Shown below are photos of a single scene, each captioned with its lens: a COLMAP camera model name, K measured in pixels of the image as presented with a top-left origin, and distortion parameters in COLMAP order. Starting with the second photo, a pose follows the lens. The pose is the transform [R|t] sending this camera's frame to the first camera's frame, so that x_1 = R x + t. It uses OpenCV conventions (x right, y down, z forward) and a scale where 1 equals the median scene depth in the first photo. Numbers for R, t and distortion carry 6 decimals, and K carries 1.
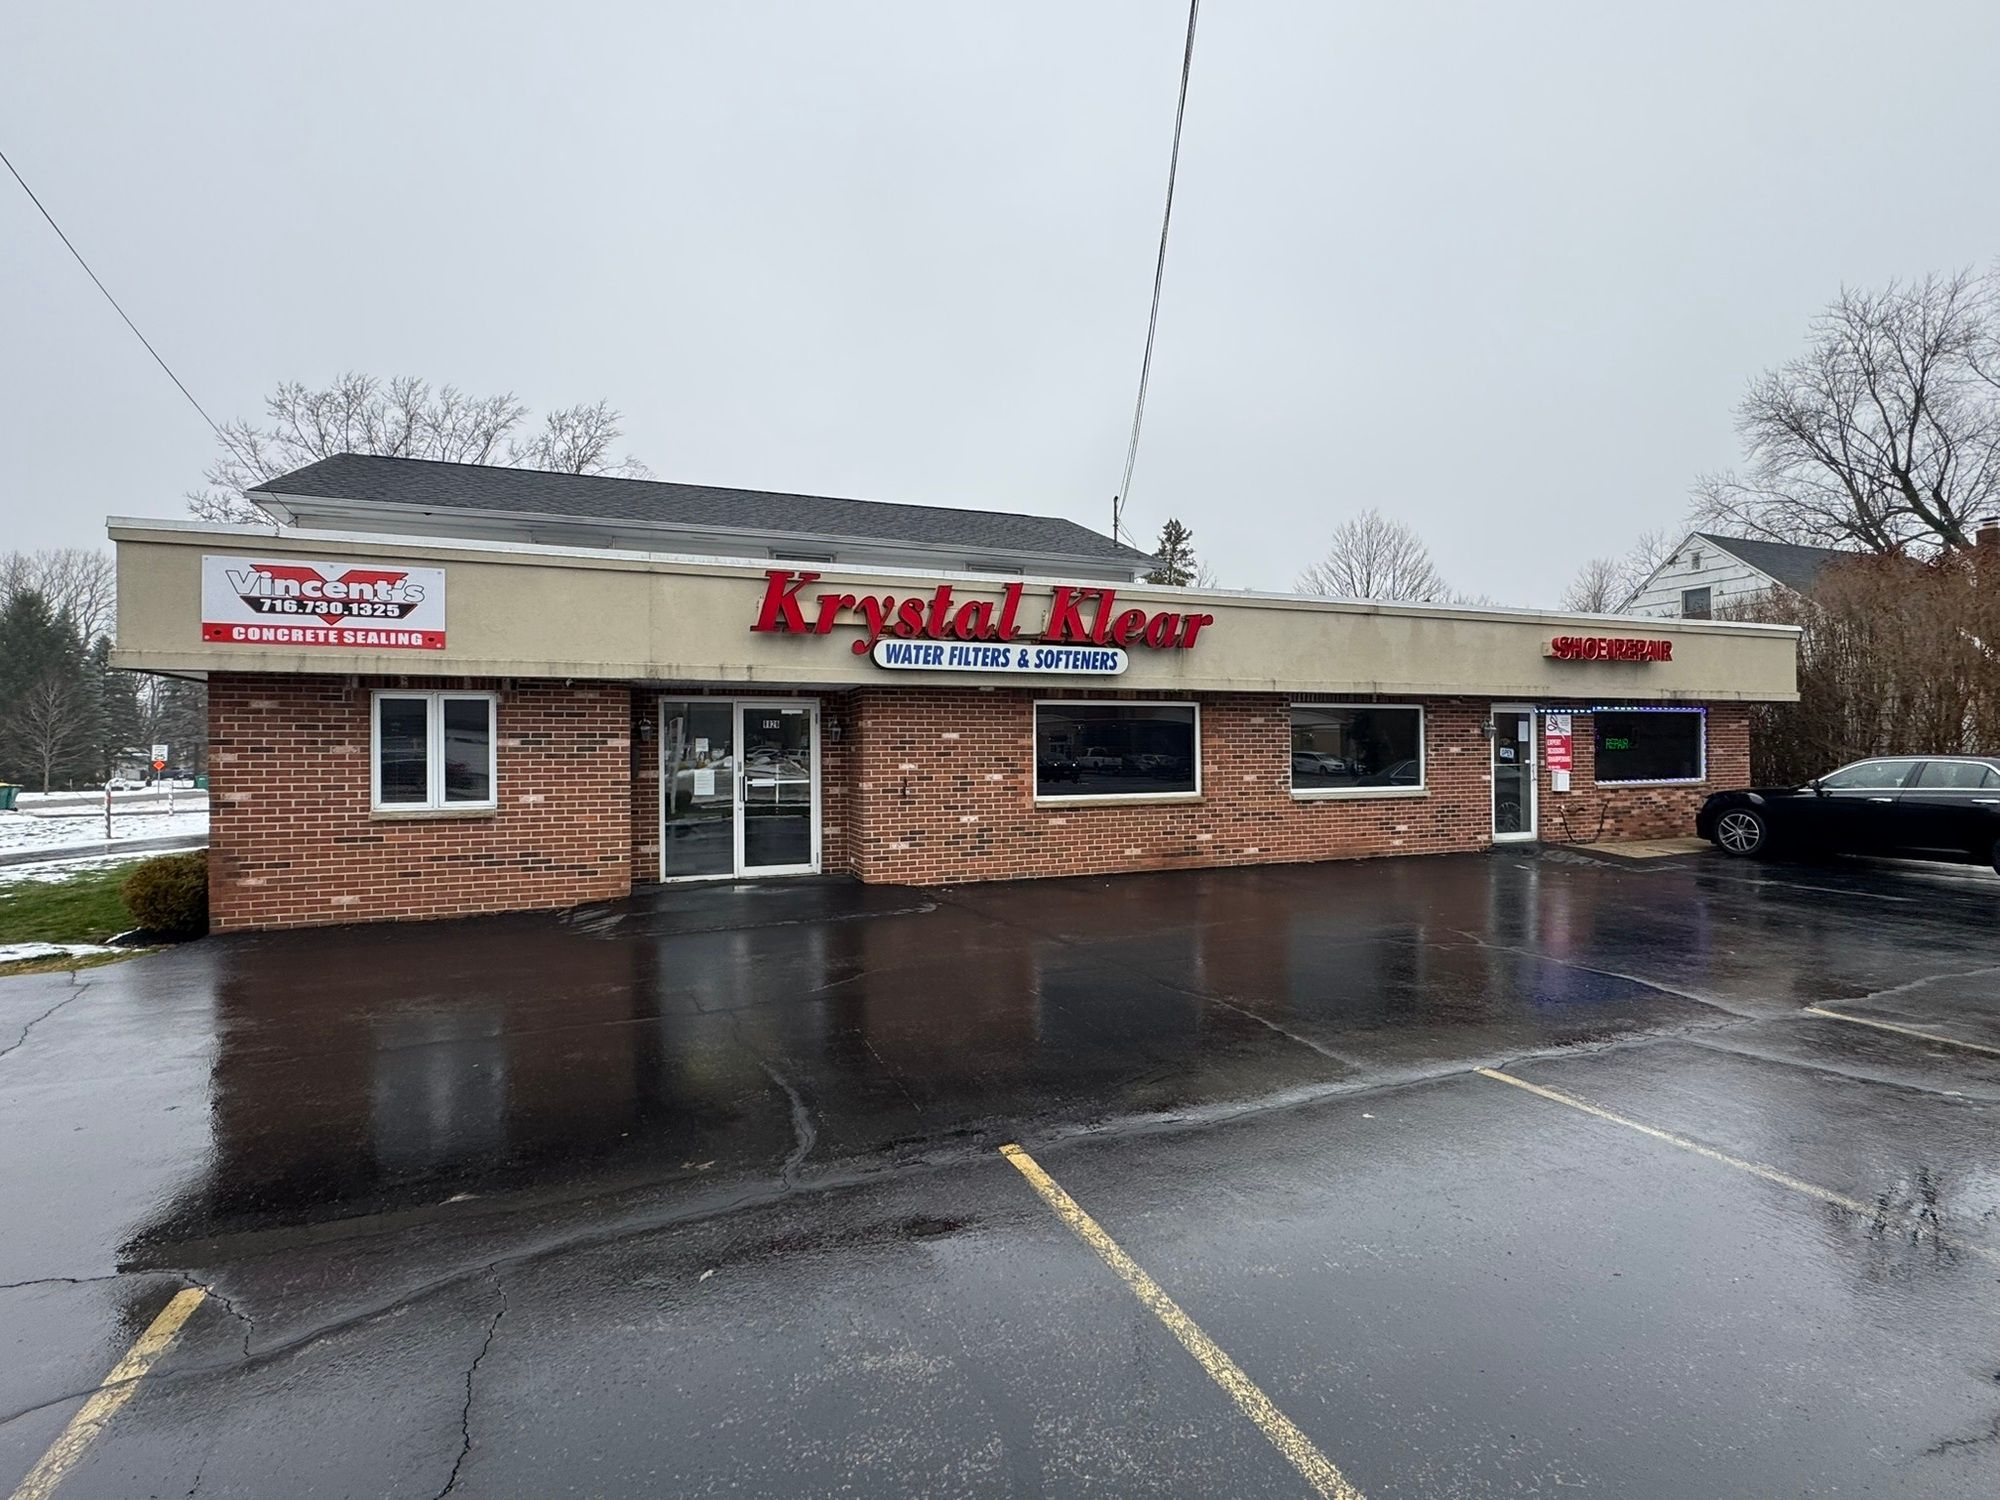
lens RADIAL K [[953.8, 0, 1000.0], [0, 953.8, 750.0], [0, 0, 1]] dist [-0.000521, 0.000566]
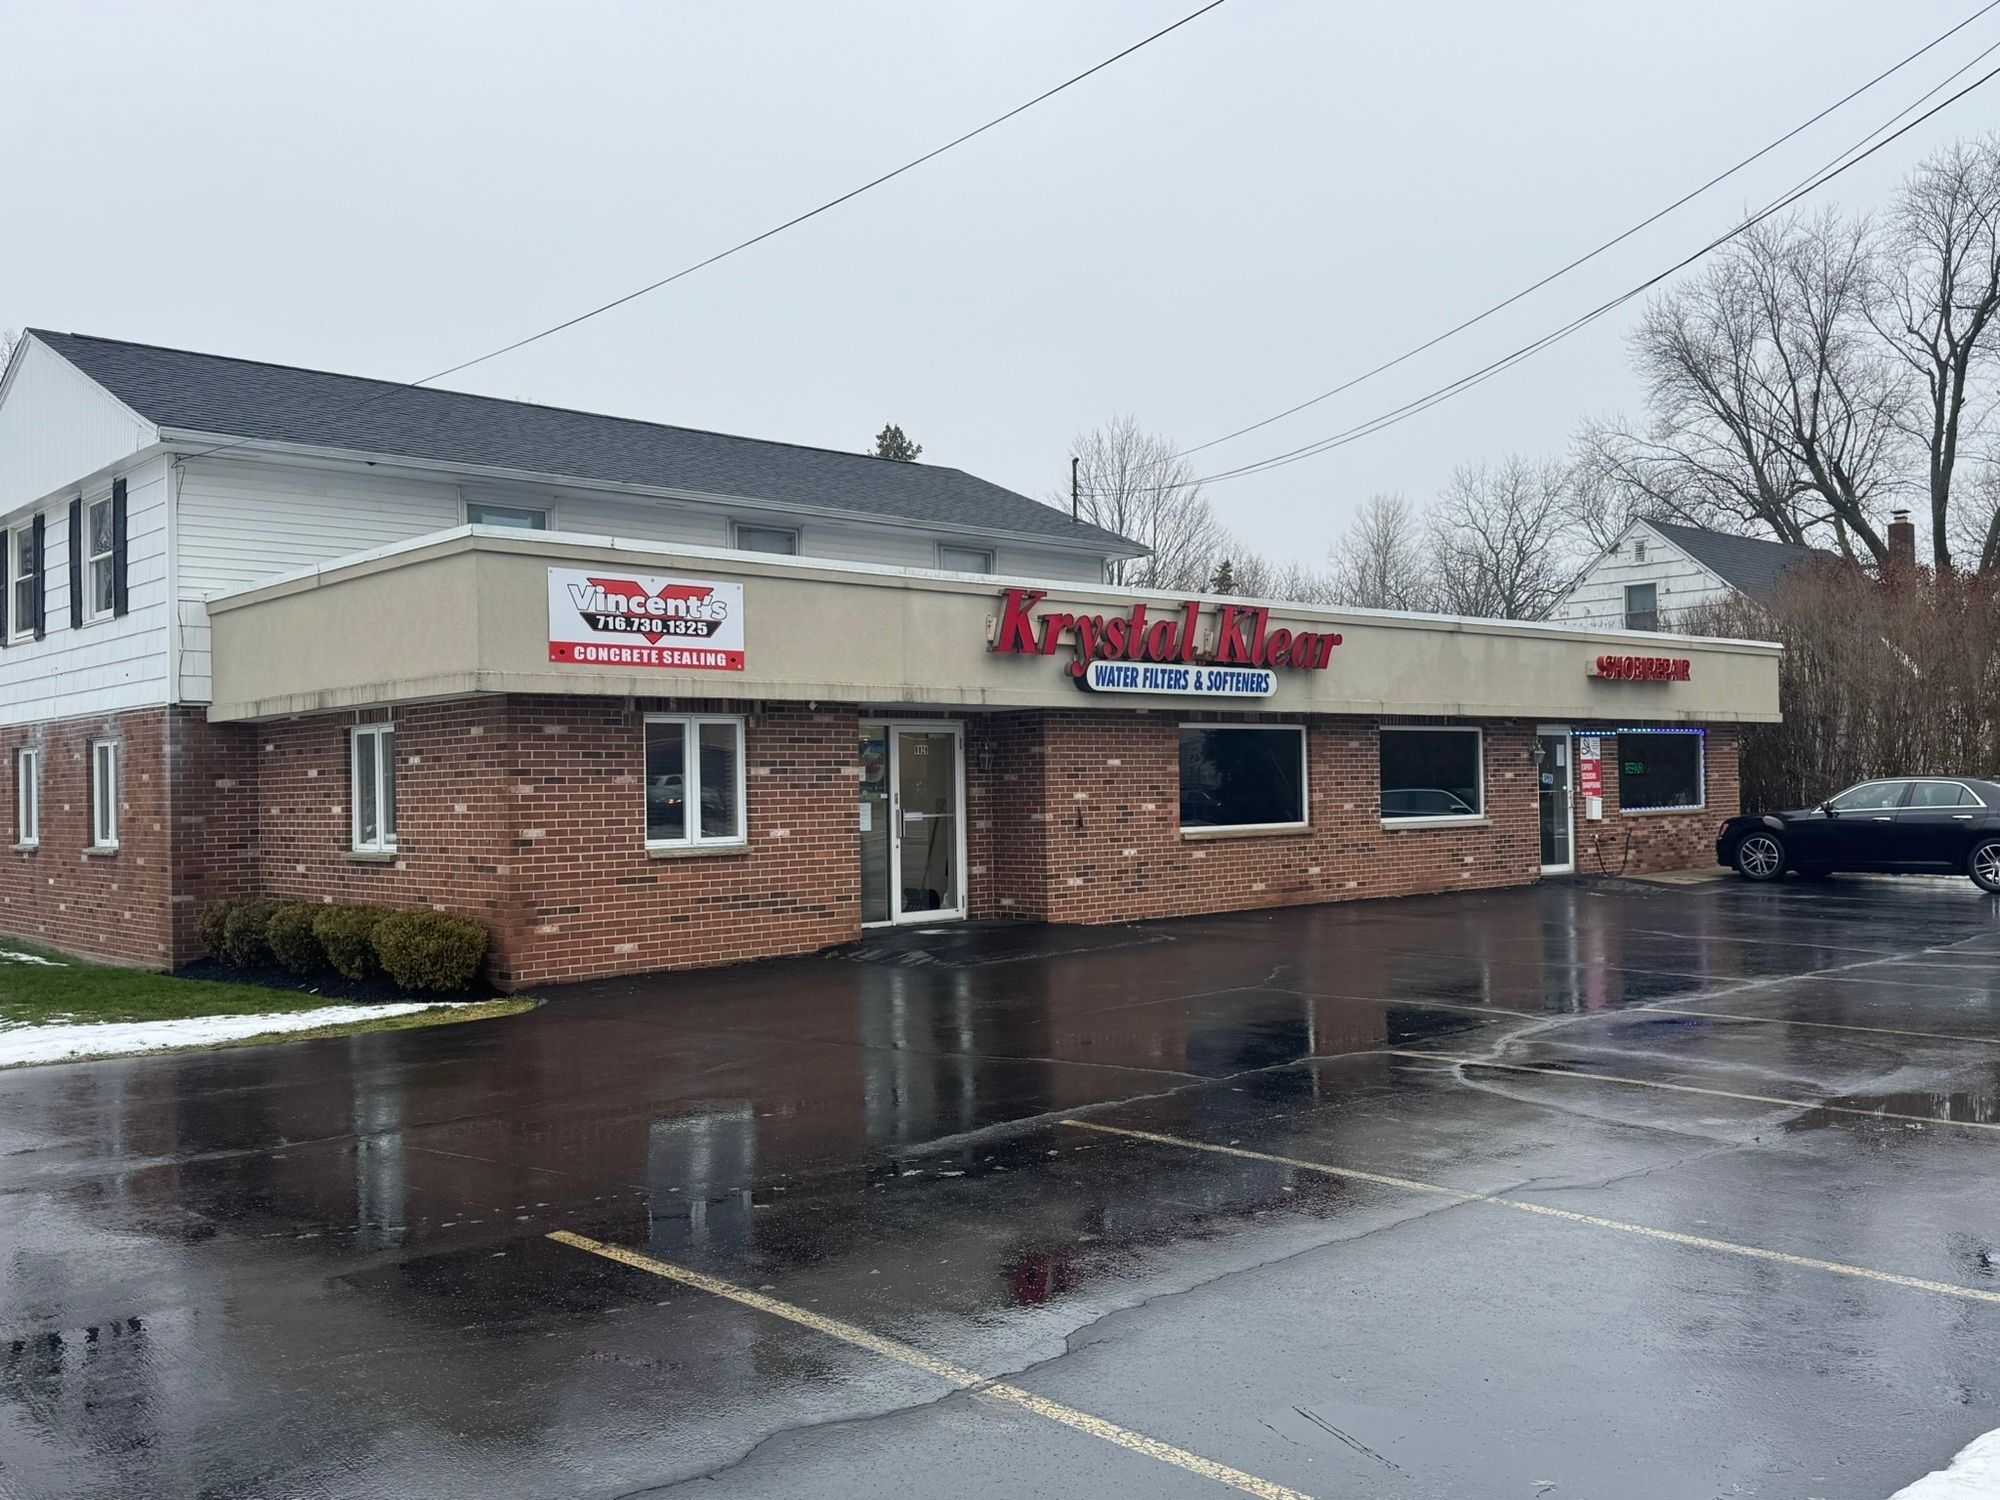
lens RADIAL K [[1754.2, 0, 998.4], [0, 1754.2, 762.2], [0, 0, 1]] dist [0.185031, -0.336704]
pose [[0.931491, -0.003942, 0.363743, -0.782785], [0.009403, 0.999868, -0.013243, 0.006680], [-0.363643, 0.015756, 0.931405, -0.548122]]
